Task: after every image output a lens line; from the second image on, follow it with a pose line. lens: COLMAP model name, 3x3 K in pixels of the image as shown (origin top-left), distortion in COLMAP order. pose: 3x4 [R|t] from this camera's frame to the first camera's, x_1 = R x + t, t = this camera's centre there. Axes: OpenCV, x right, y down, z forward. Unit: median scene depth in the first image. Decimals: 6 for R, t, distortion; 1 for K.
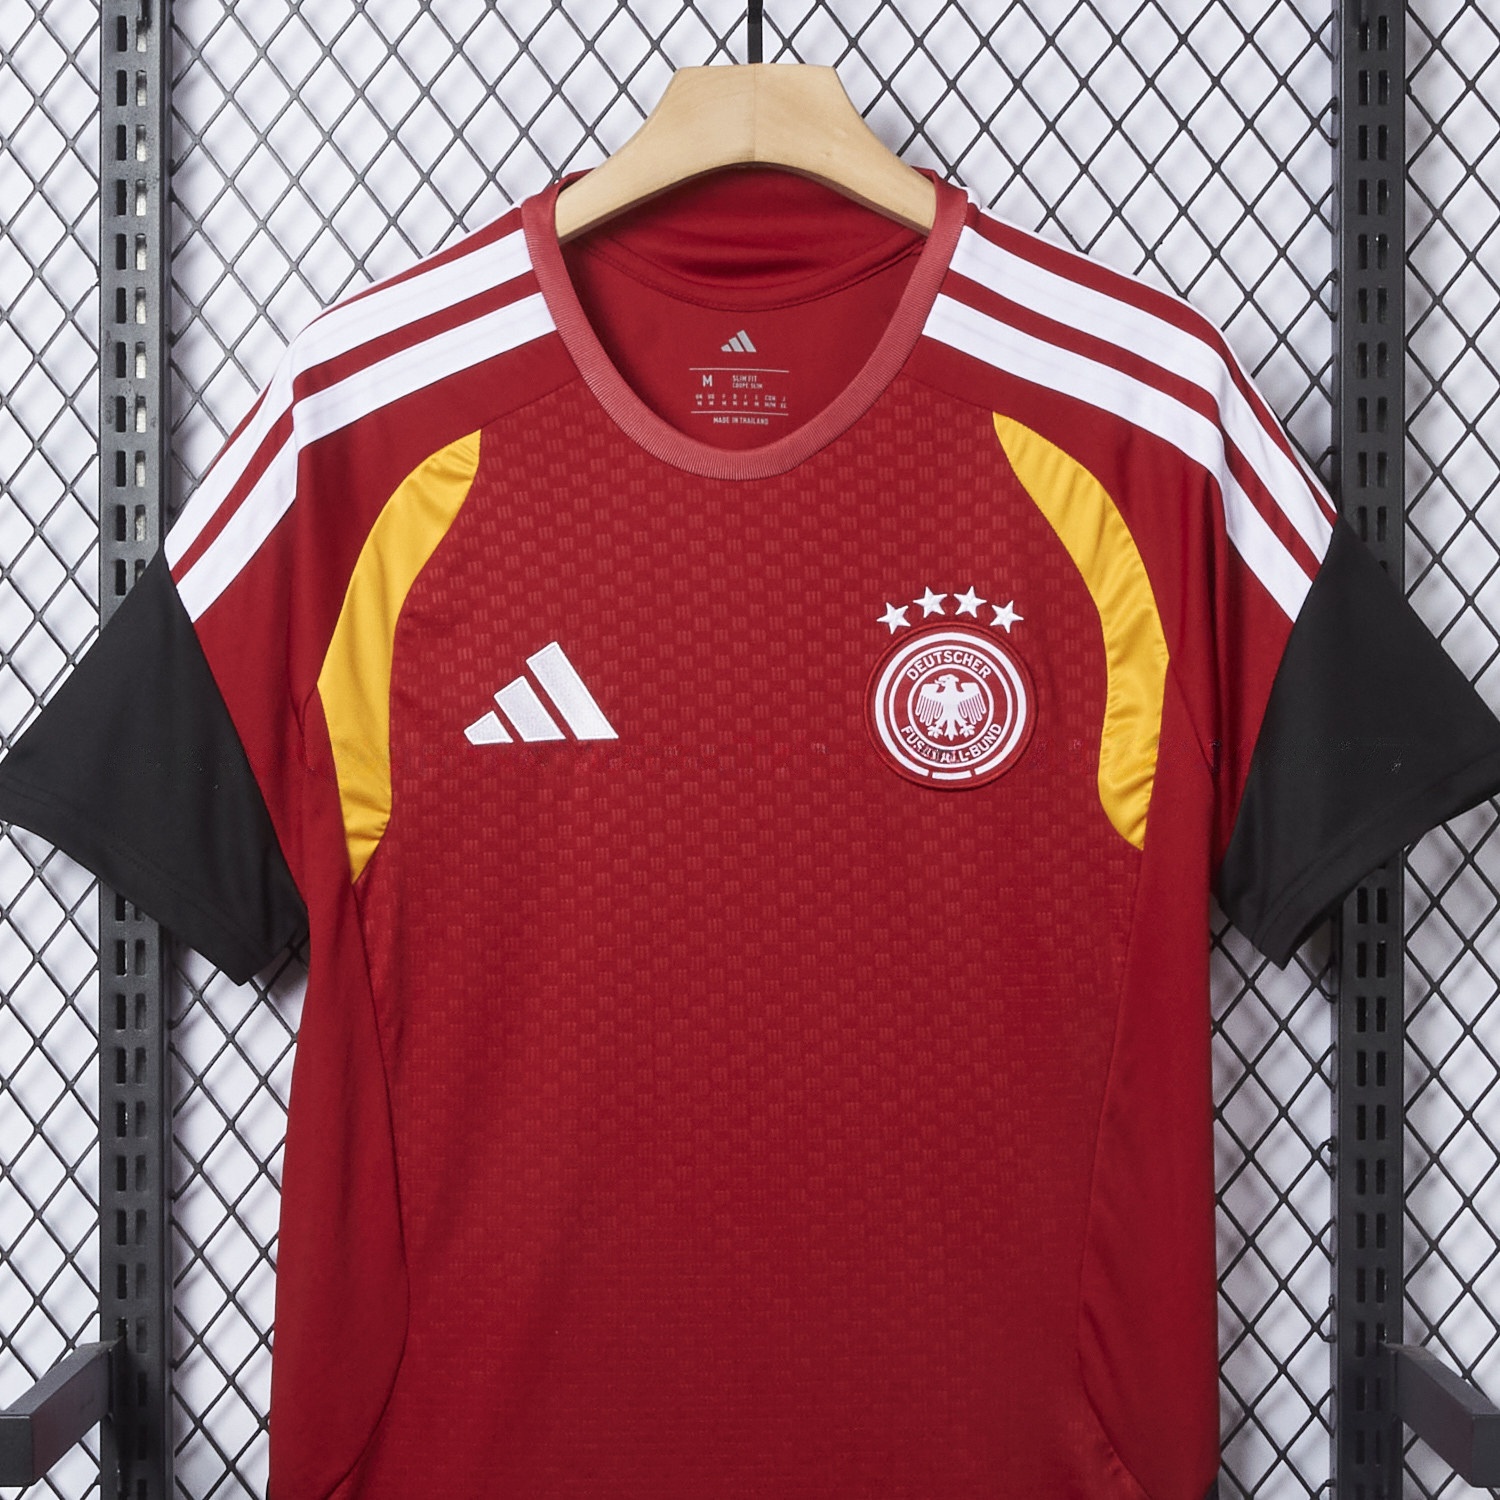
lens RADIAL K [[3946.4, 0, 753.4], [0, 3946.4, 761.2], [0, 0, 1]] dist [-0.107759, 0.000000]
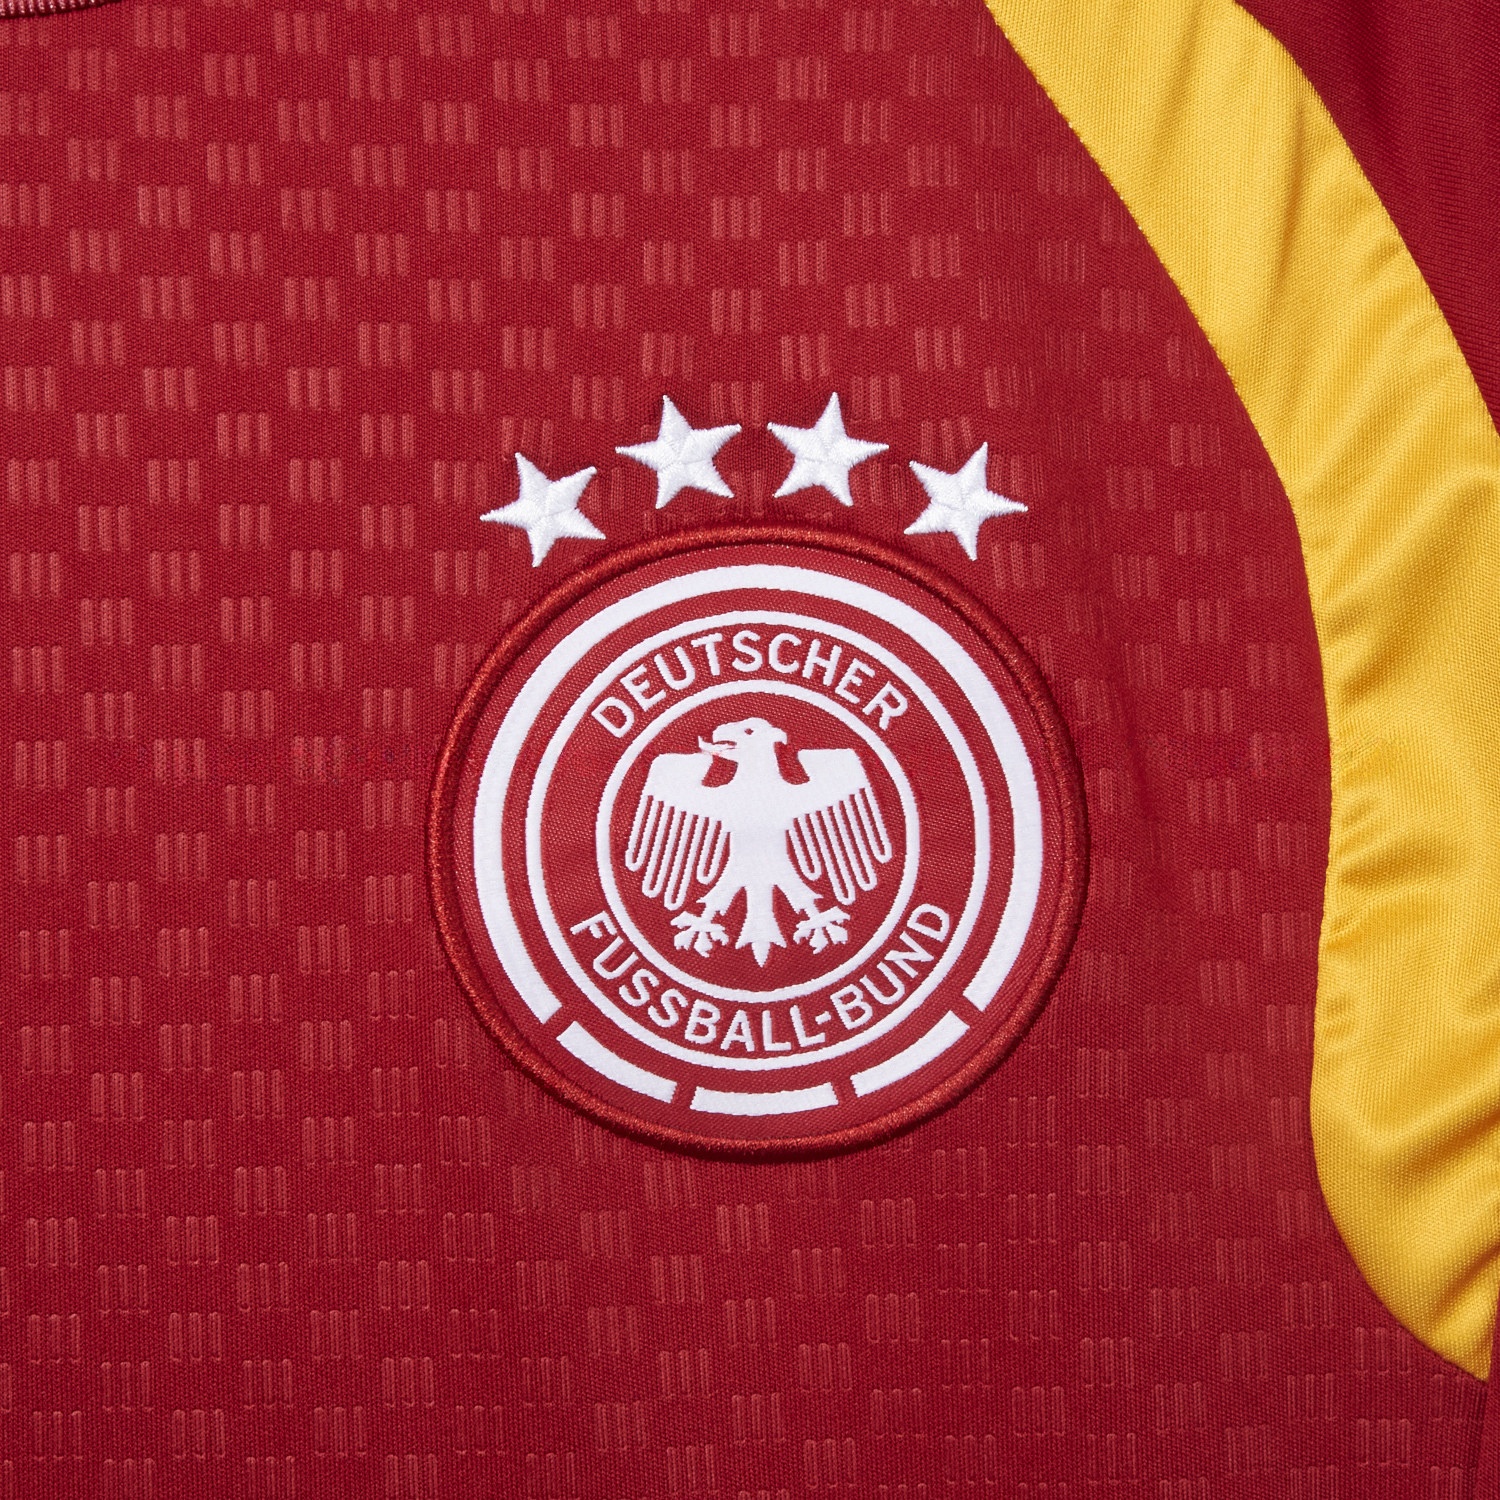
lens RADIAL K [[3946.4, 0, 749.1], [0, 3946.4, 746.8], [0, 0, 1]] dist [-0.107759, 0.000000]
pose [[0.997666, 0.001389, 0.068270, 0.031303], [0.005026, 0.995588, -0.093700, 0.004753], [-0.068099, 0.093824, 0.993257, 0.735513]]
